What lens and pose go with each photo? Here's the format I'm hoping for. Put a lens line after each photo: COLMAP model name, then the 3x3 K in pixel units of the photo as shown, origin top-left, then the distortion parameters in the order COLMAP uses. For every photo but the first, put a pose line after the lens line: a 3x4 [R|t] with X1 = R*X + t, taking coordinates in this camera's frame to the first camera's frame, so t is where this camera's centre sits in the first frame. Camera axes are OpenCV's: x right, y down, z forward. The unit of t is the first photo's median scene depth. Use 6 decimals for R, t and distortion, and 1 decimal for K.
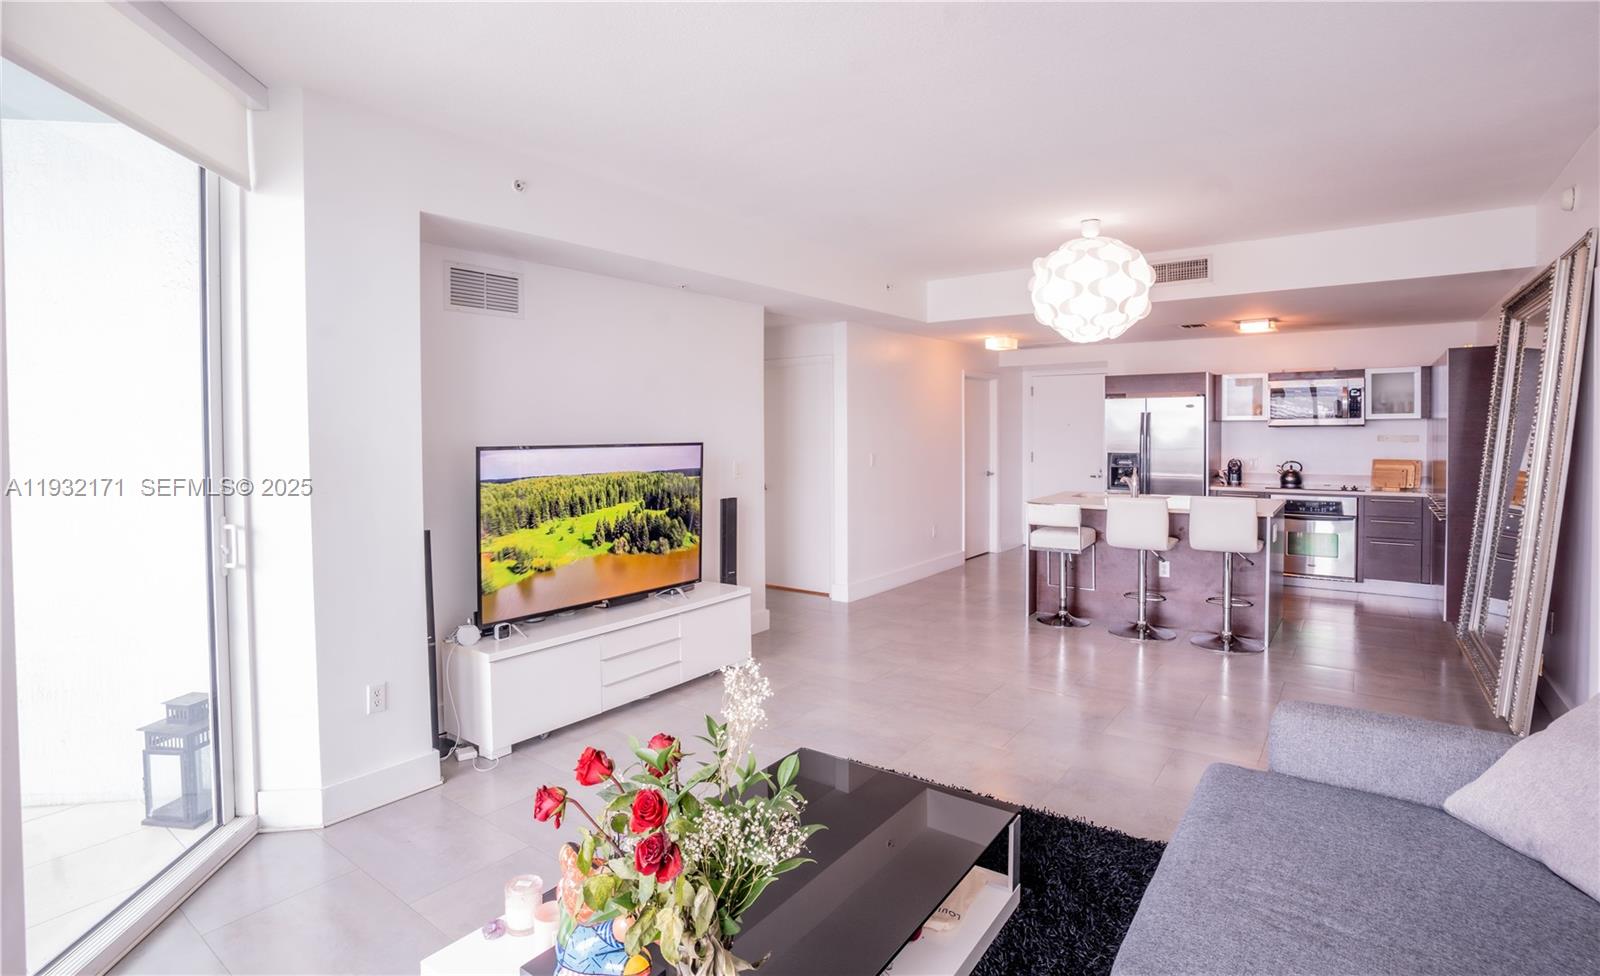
lens RADIAL K [[779.8, 0, 802.8], [0, 779.8, 452.6], [0, 0, 1]] dist [-0.076316, 0.039129]
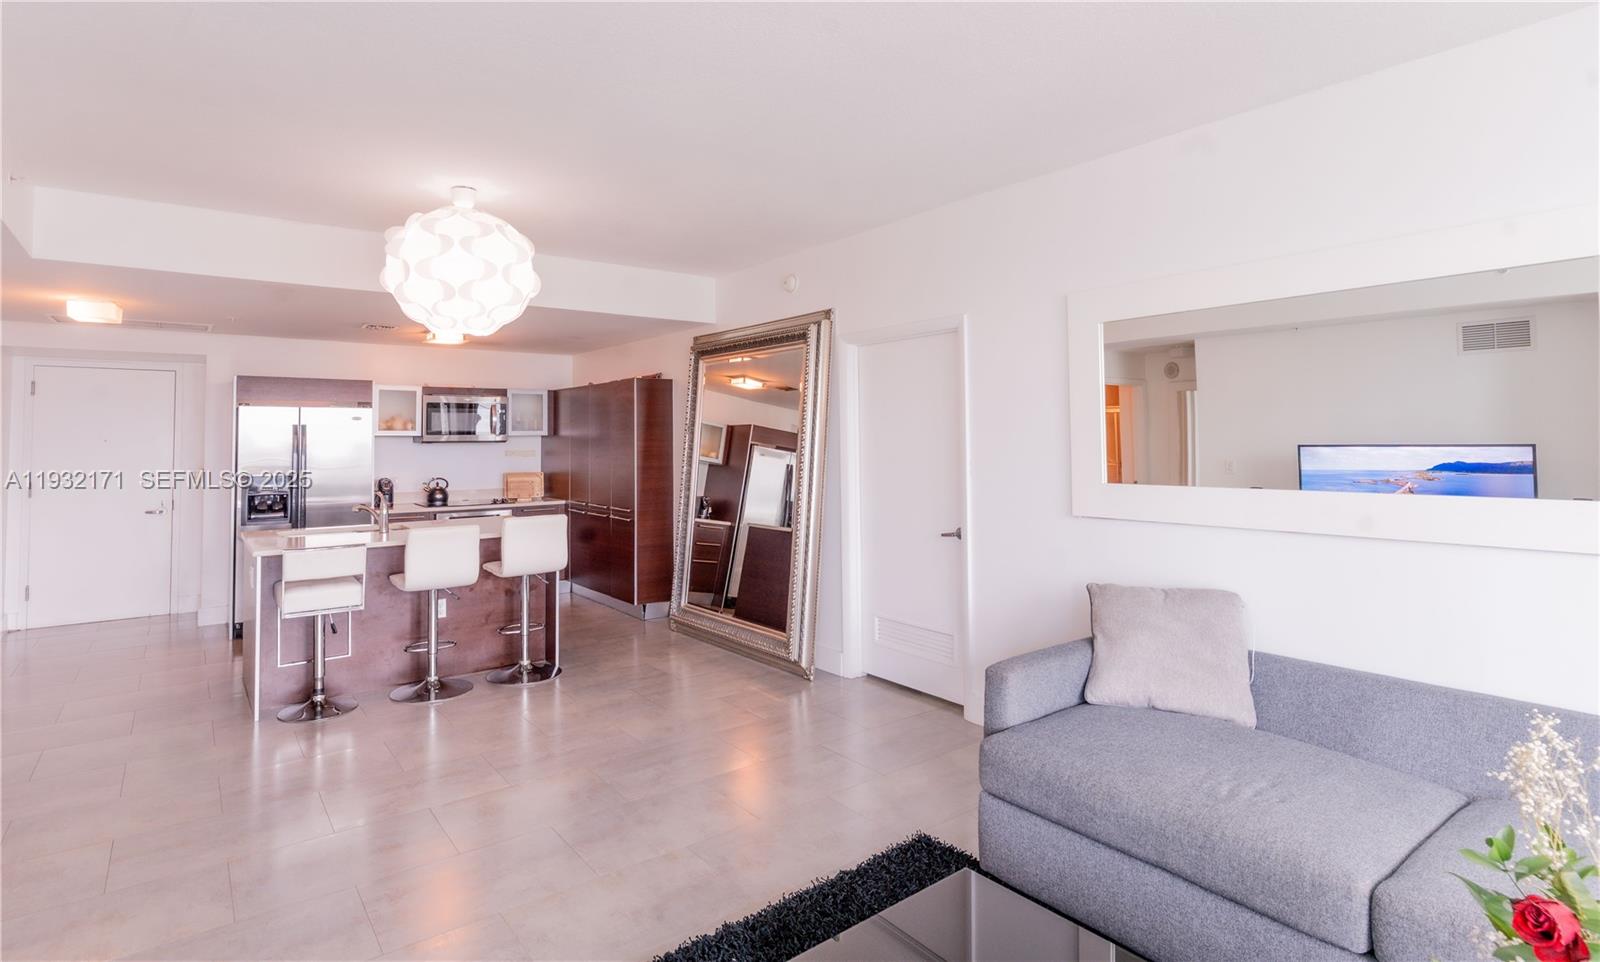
lens RADIAL K [[804.5, 0, 772.6], [0, 804.5, 409.2], [0, 0, 1]] dist [0.000879, -0.000196]
pose [[0.291613, 0.042520, 0.955591, -0.221598], [0.031979, 0.998020, -0.054167, -0.007089], [-0.956002, 0.046355, 0.289675, 0.289020]]
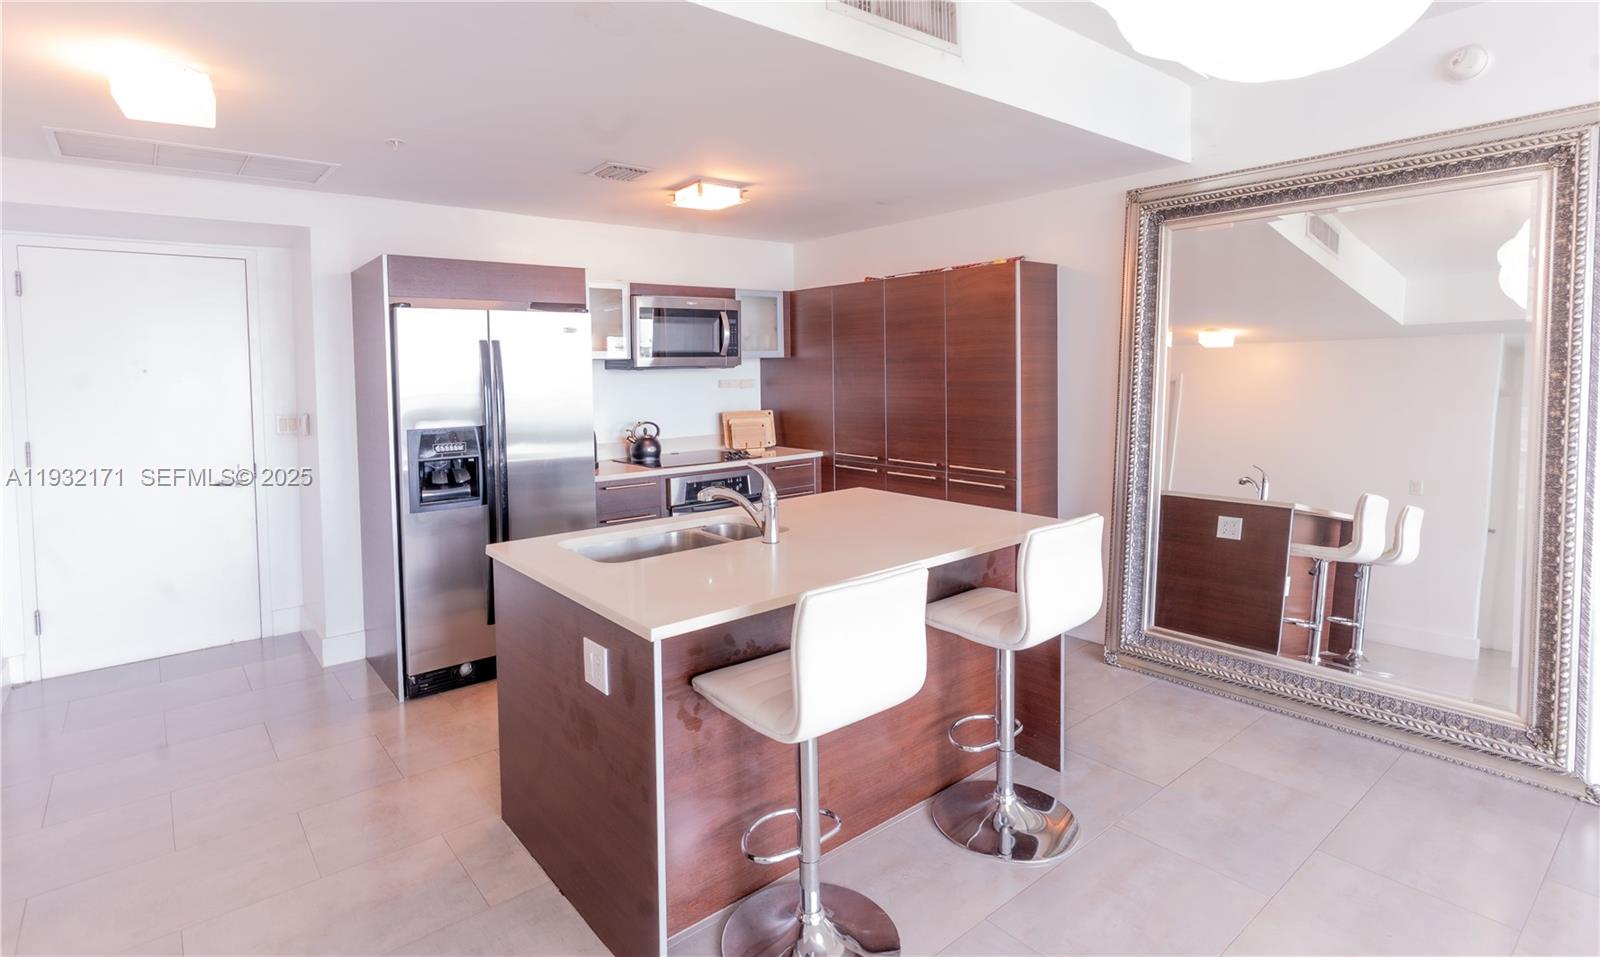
lens RADIAL K [[791.9, 0, 763.2], [0, 791.9, 399.5], [0, 0, 1]] dist [-0.001556, 0.000181]
pose [[0.258747, -0.037512, 0.965216, 0.015206], [0.043340, 0.998690, 0.027194, -0.022127], [-0.964972, 0.034796, 0.260034, 0.729161]]
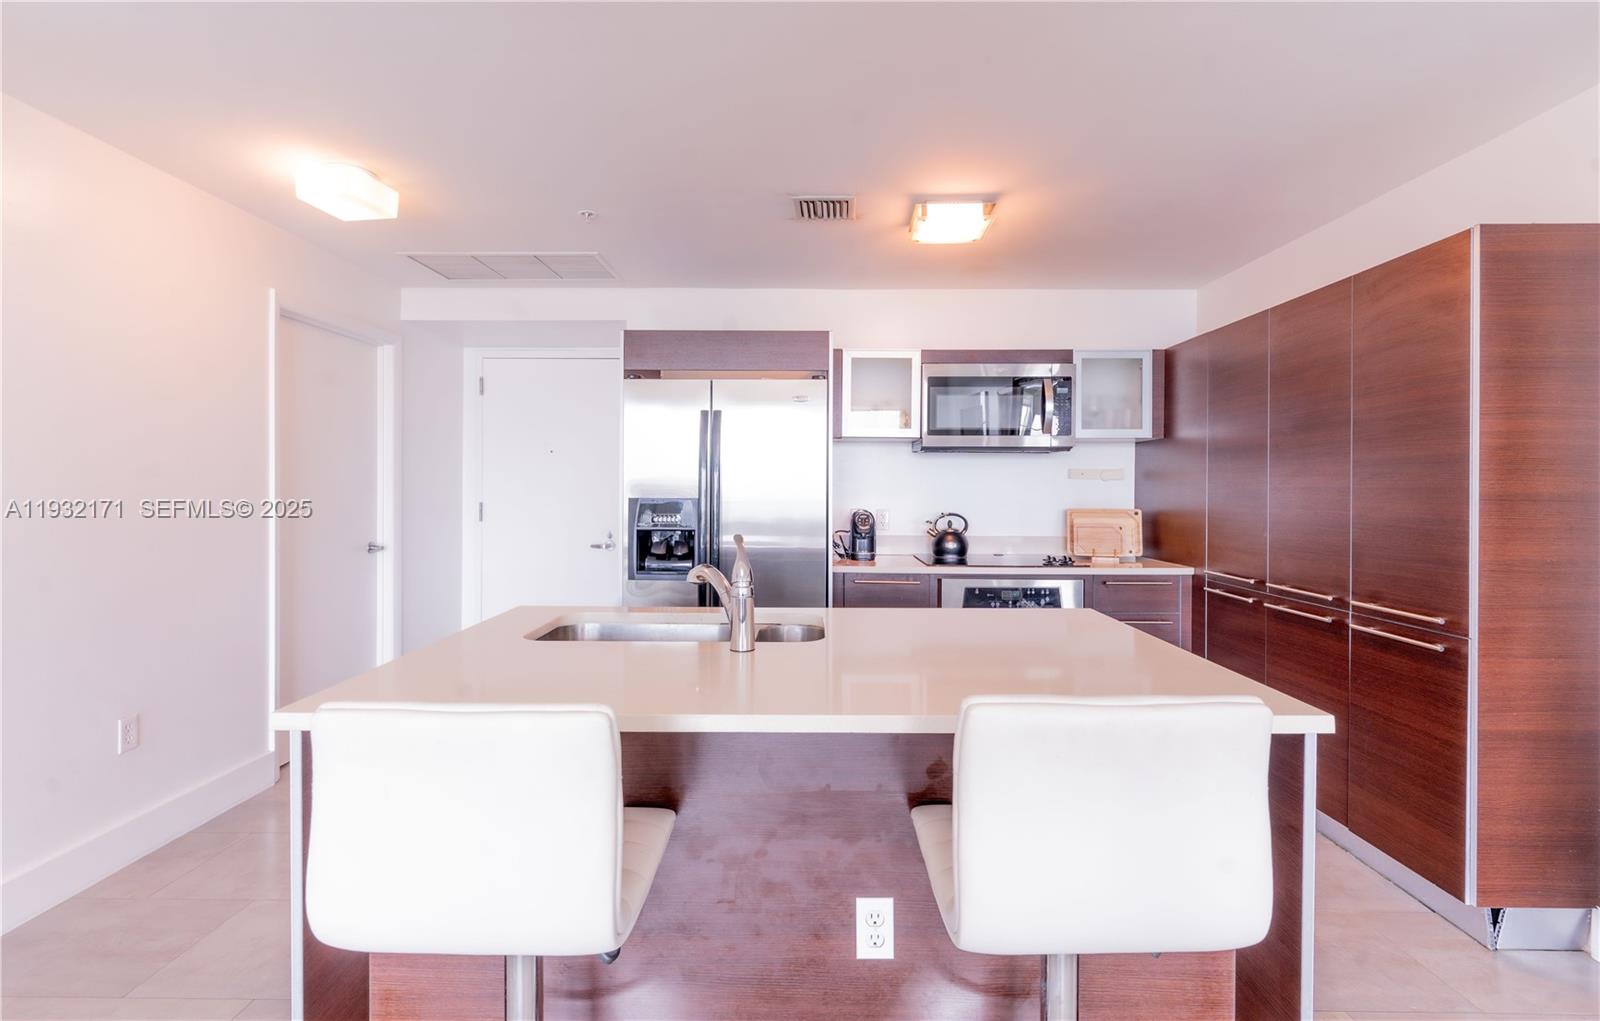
lens RADIAL K [[750.9, 0, 799.9], [0, 750.9, 494.4], [0, 0, 1]] dist [0.000517, 0.000101]
pose [[0.810033, 0.006598, 0.586348, 0.231810], [0.006272, 0.999782, -0.019915, 0.007531], [-0.586351, 0.019810, 0.809815, 0.621573]]
